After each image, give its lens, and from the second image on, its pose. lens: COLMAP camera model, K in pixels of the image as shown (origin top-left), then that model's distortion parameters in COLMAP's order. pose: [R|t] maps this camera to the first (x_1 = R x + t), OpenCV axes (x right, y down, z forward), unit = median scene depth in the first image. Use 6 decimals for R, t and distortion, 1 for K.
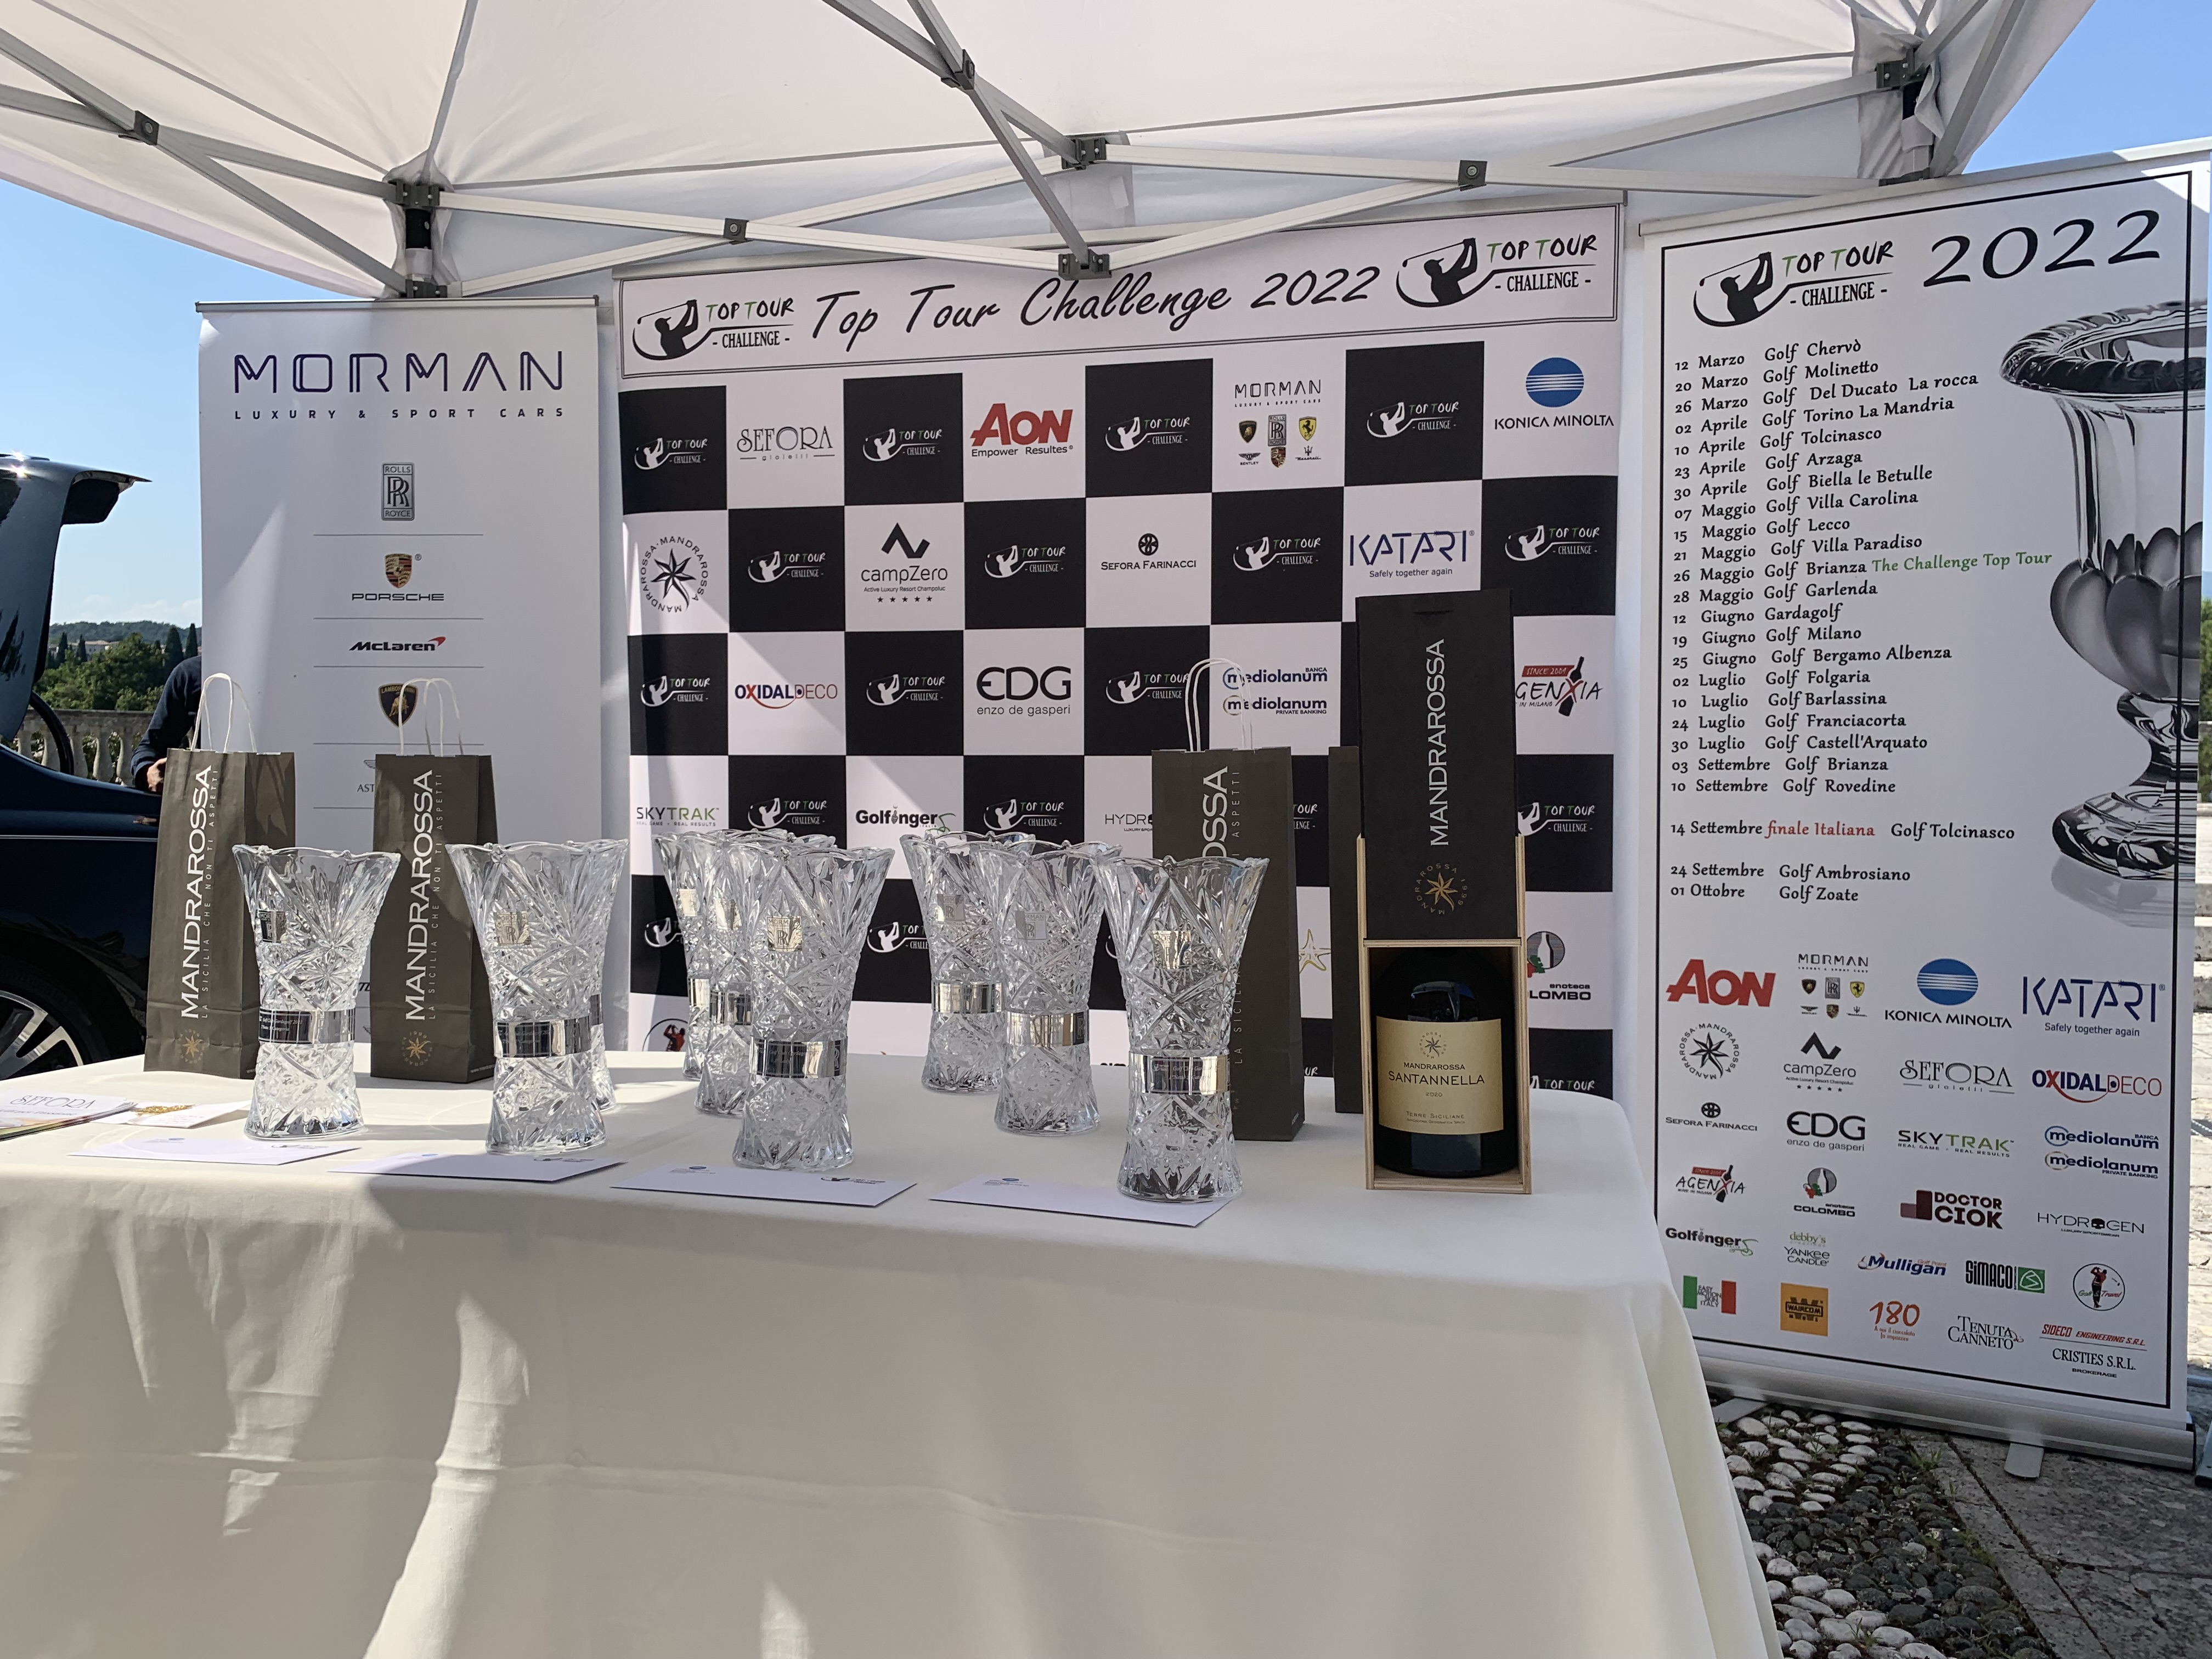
lens RADIAL K [[1689.3, 0, 1130.5], [0, 1689.3, 835.3], [0, 0, 1]] dist [0.018696, -0.031922]
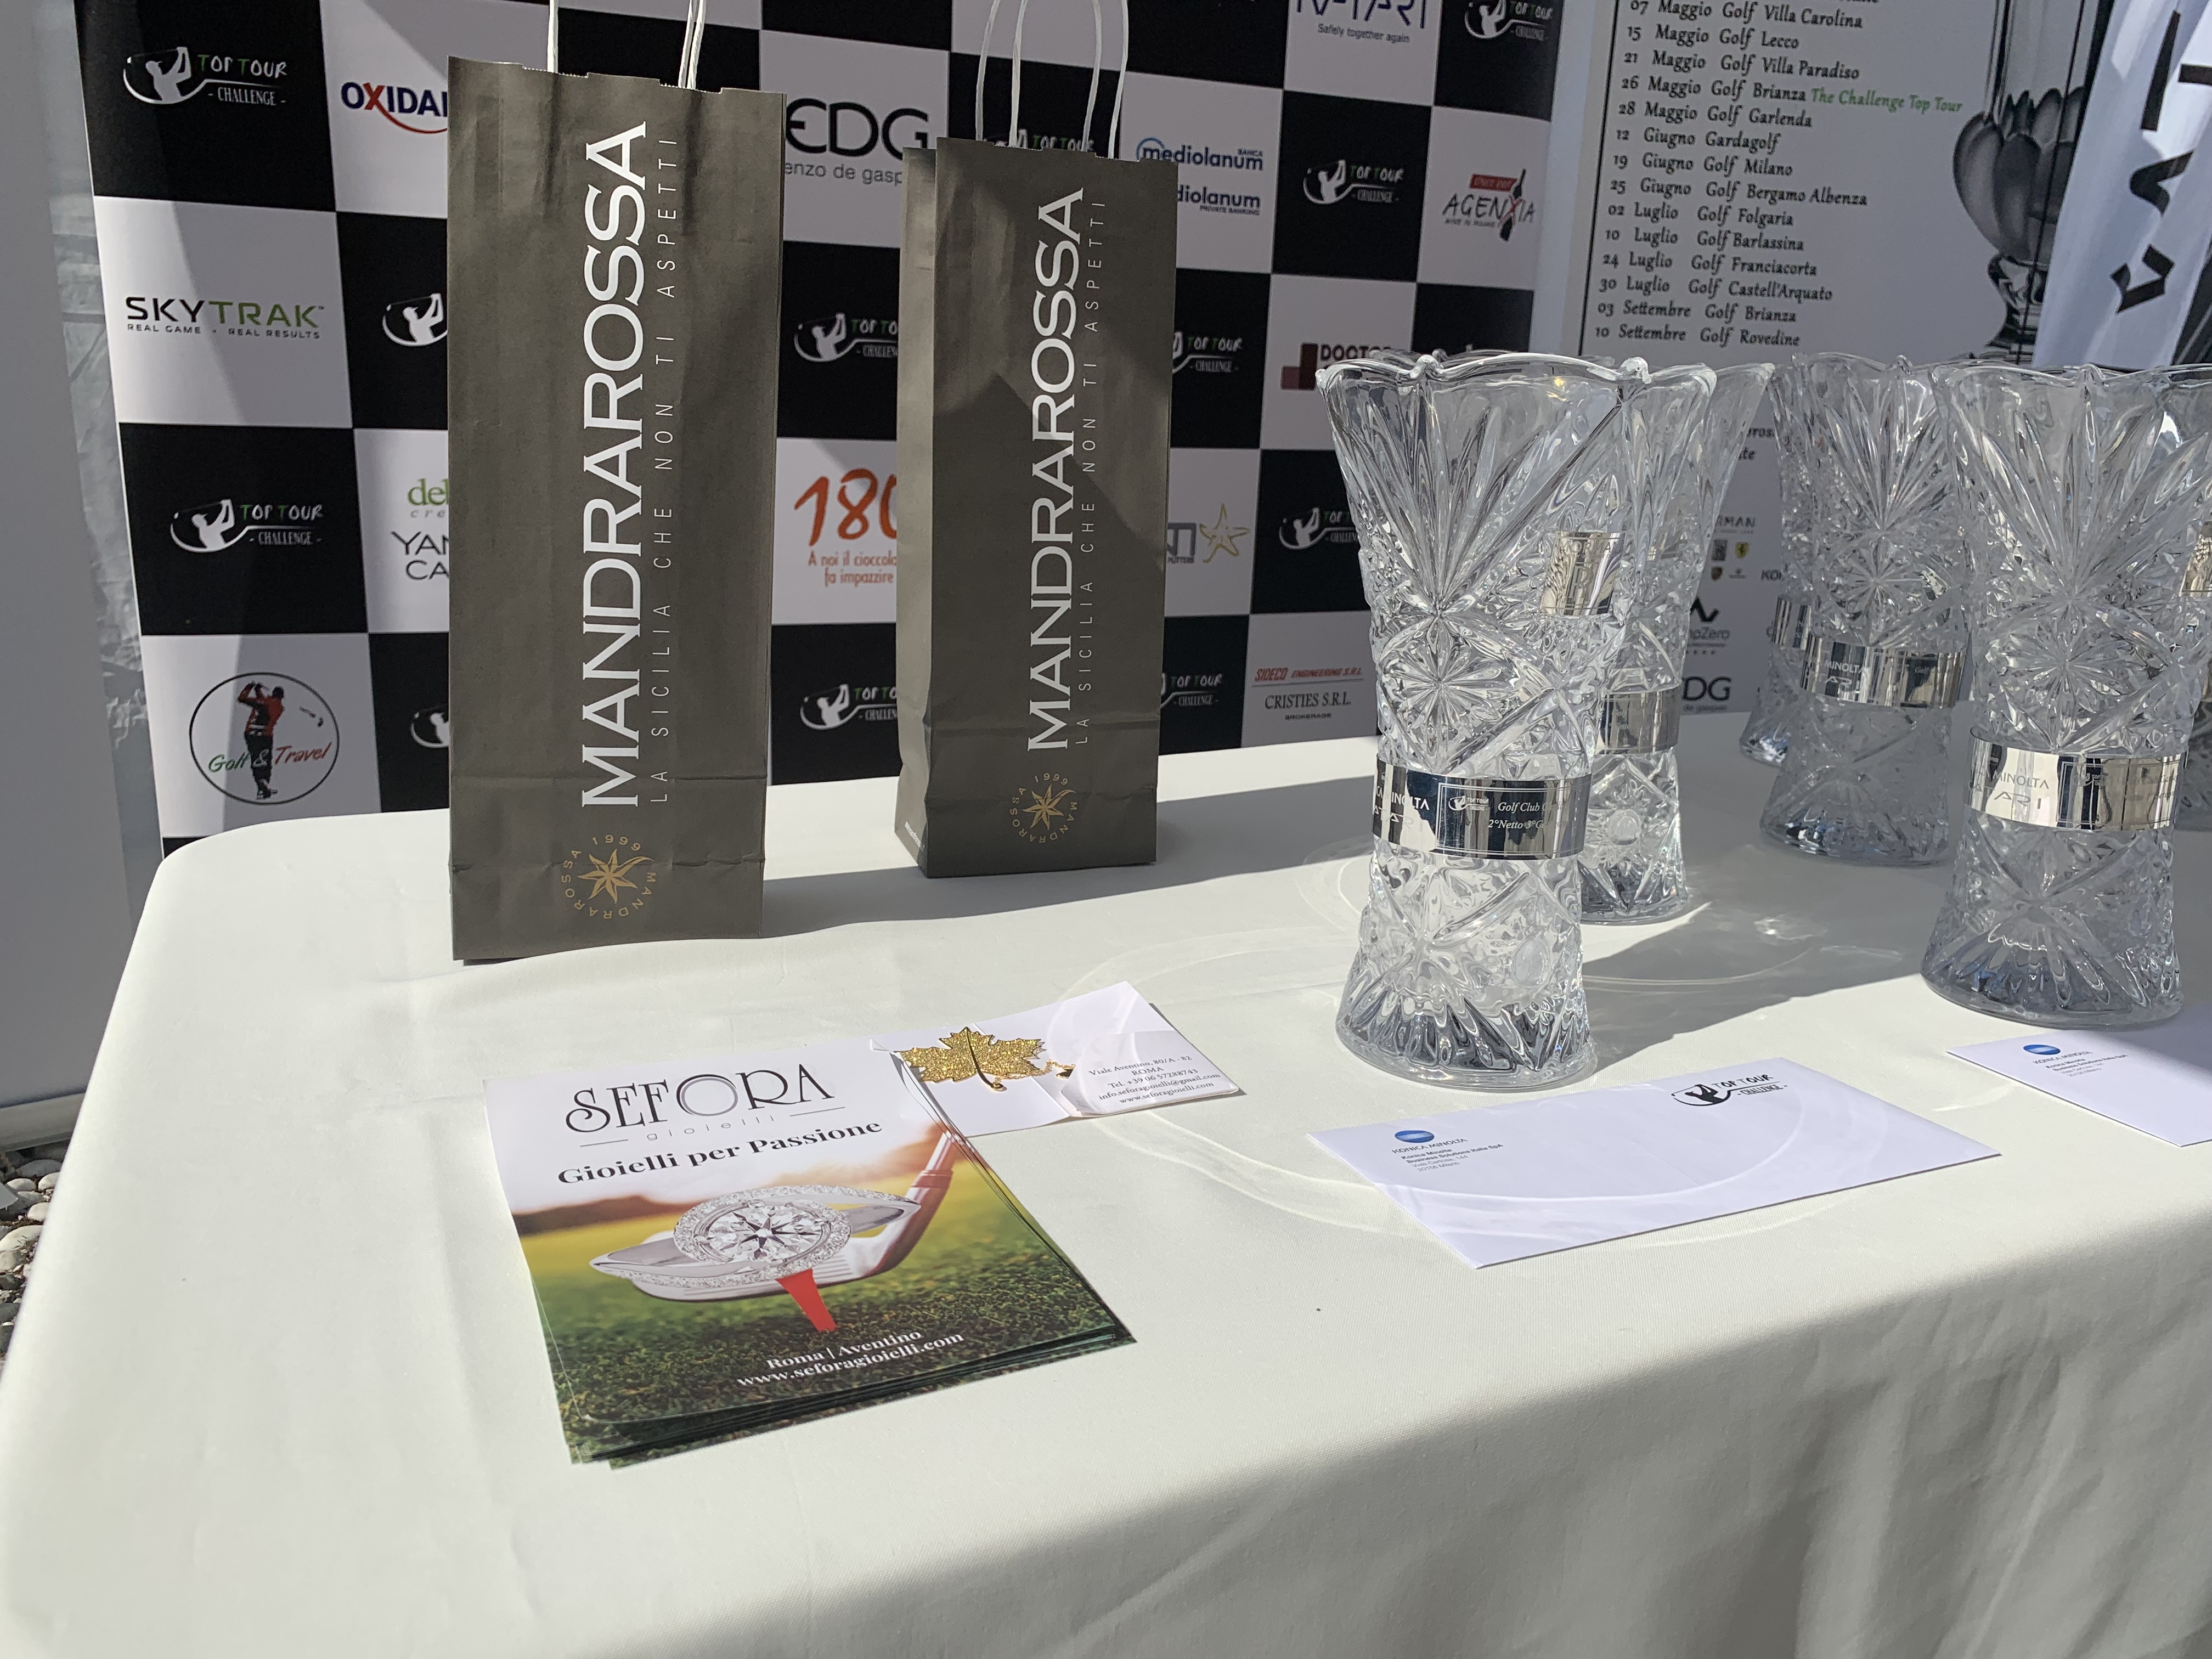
lens RADIAL K [[1689.3, 0, 1116.7], [0, 1689.3, 815.9], [0, 0, 1]] dist [0.018696, -0.031922]
pose [[0.795627, -0.130906, 0.591473, -0.436499], [-0.020567, 0.969973, 0.242342, 0.008103], [-0.605437, -0.204978, 0.769045, 0.396187]]
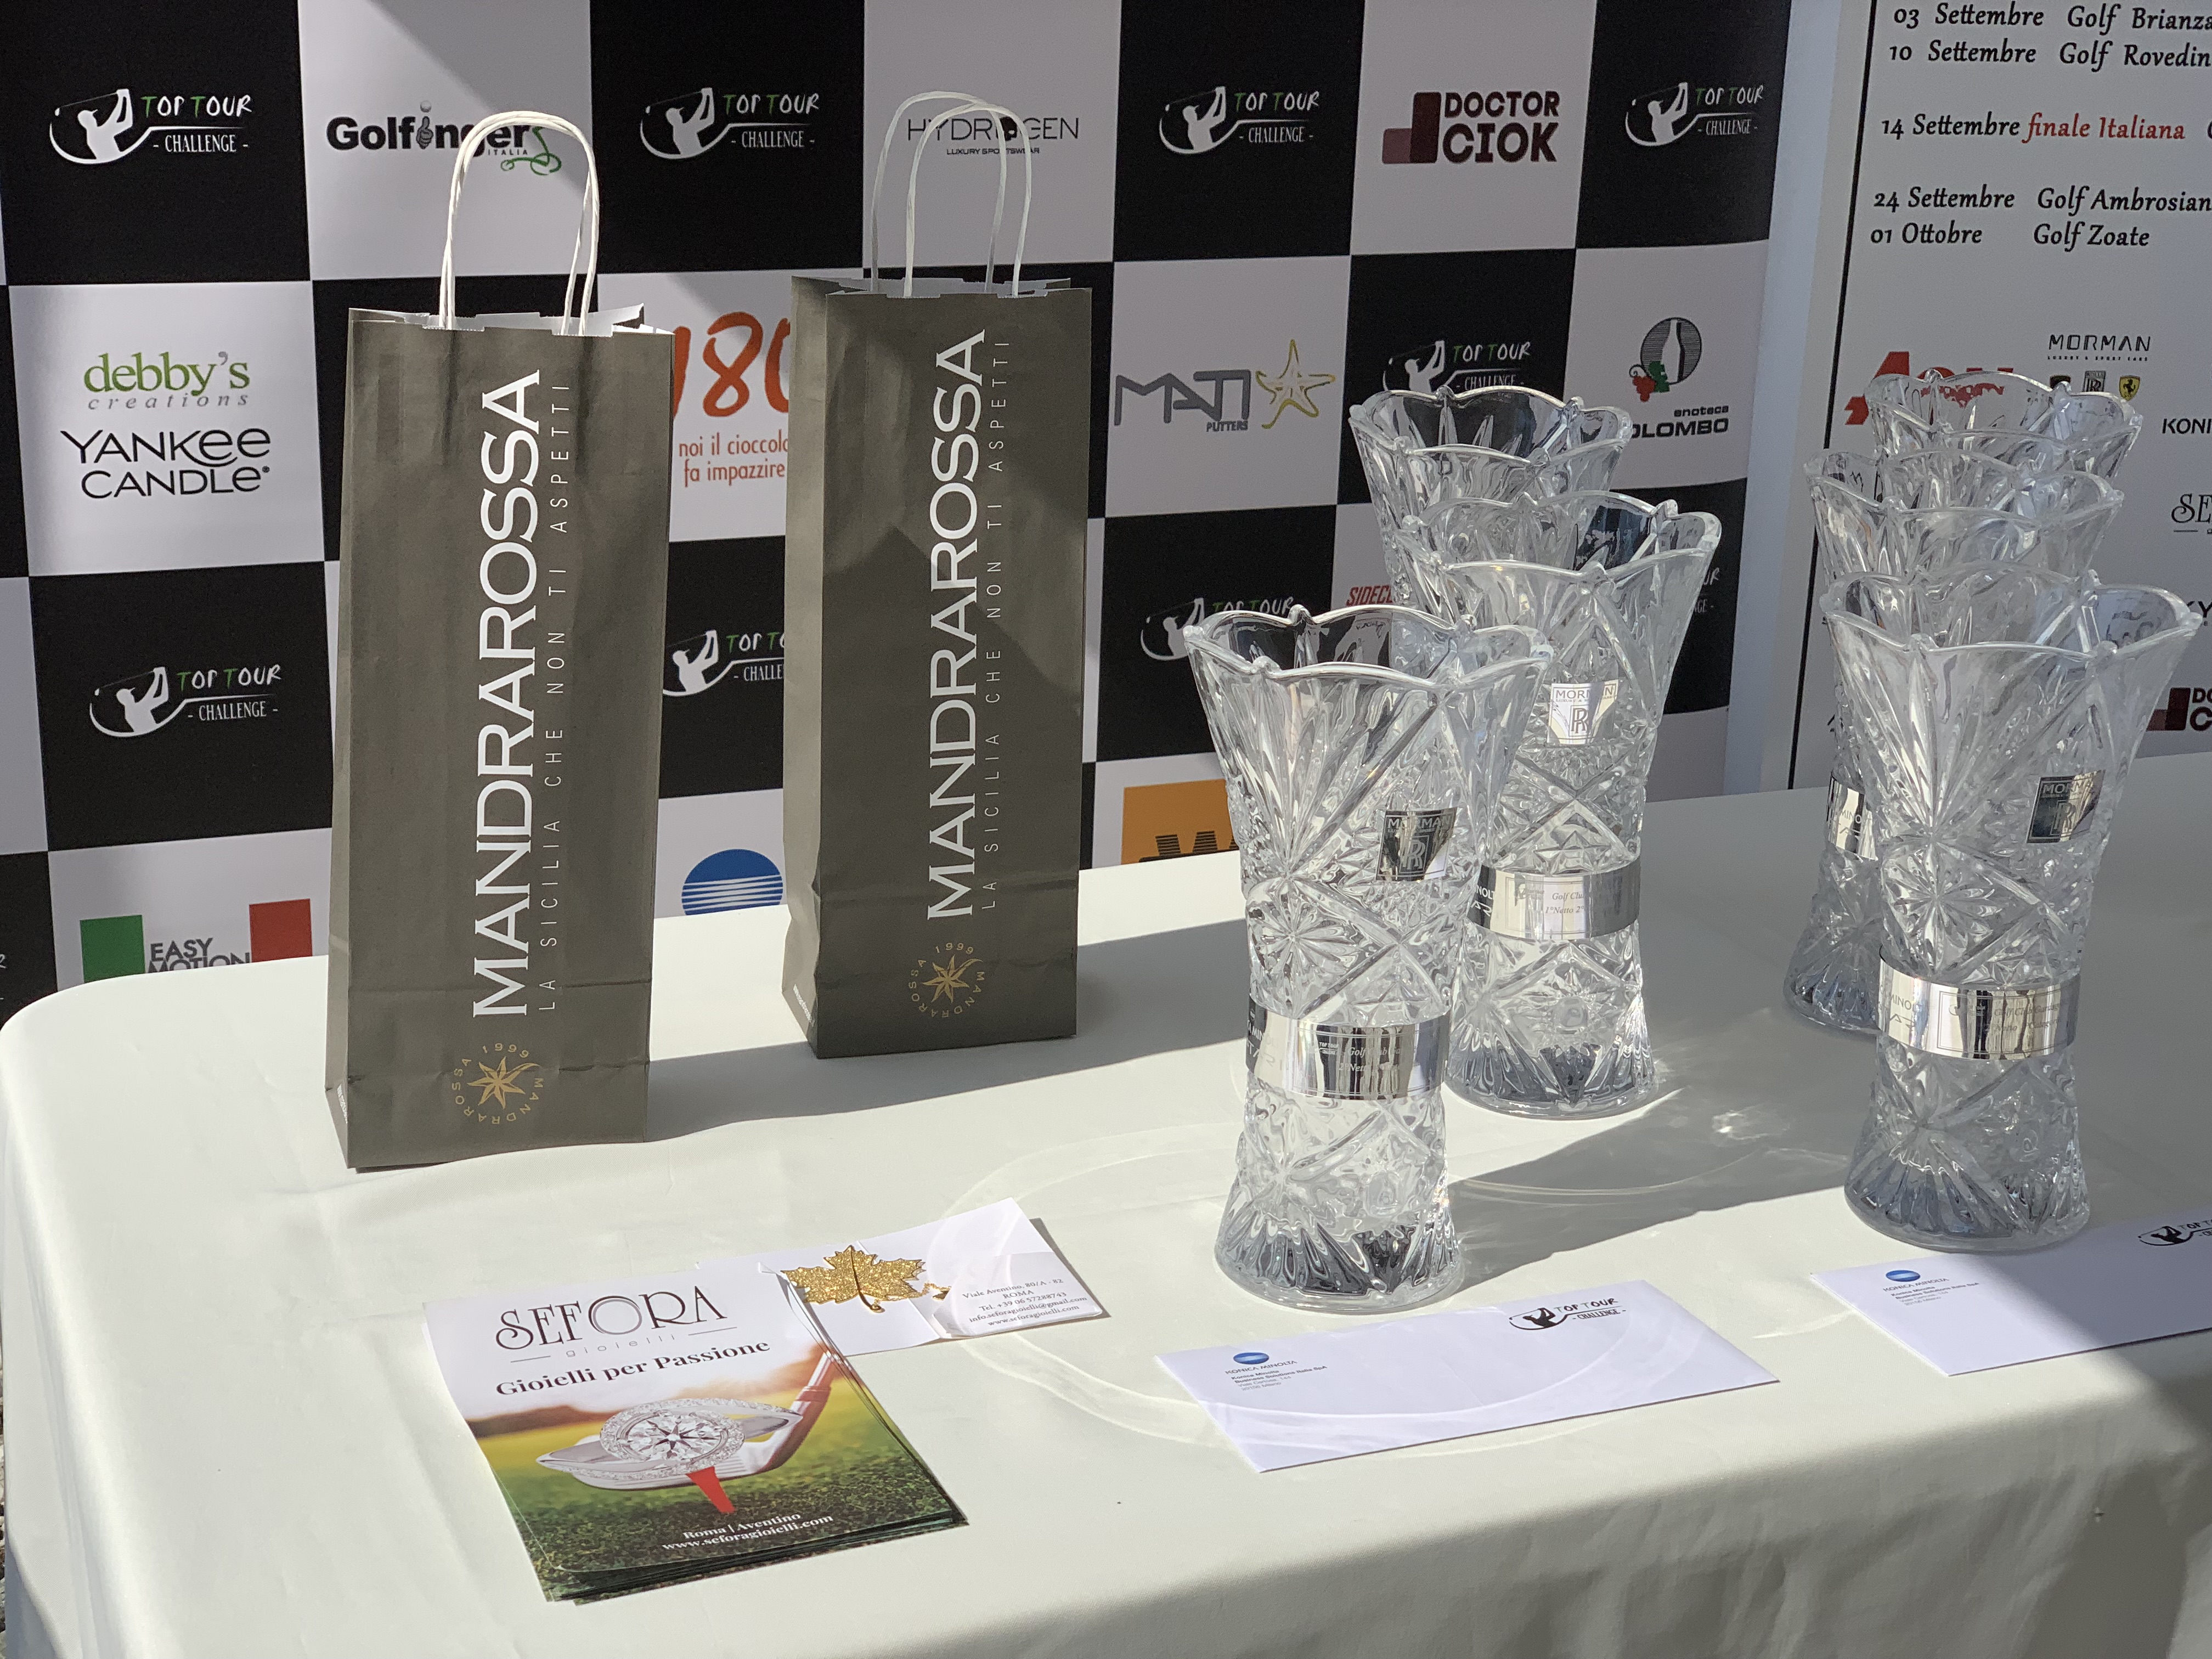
lens RADIAL K [[3304.8, 0, 1119.0], [0, 3304.8, 827.6], [0, 0, 1]] dist [0.004757, 0.000000]
pose [[0.815156, -0.159034, 0.556981, -0.539063], [-0.015721, 0.955143, 0.295728, -0.101512], [-0.579028, -0.249821, 0.776090, 0.212317]]
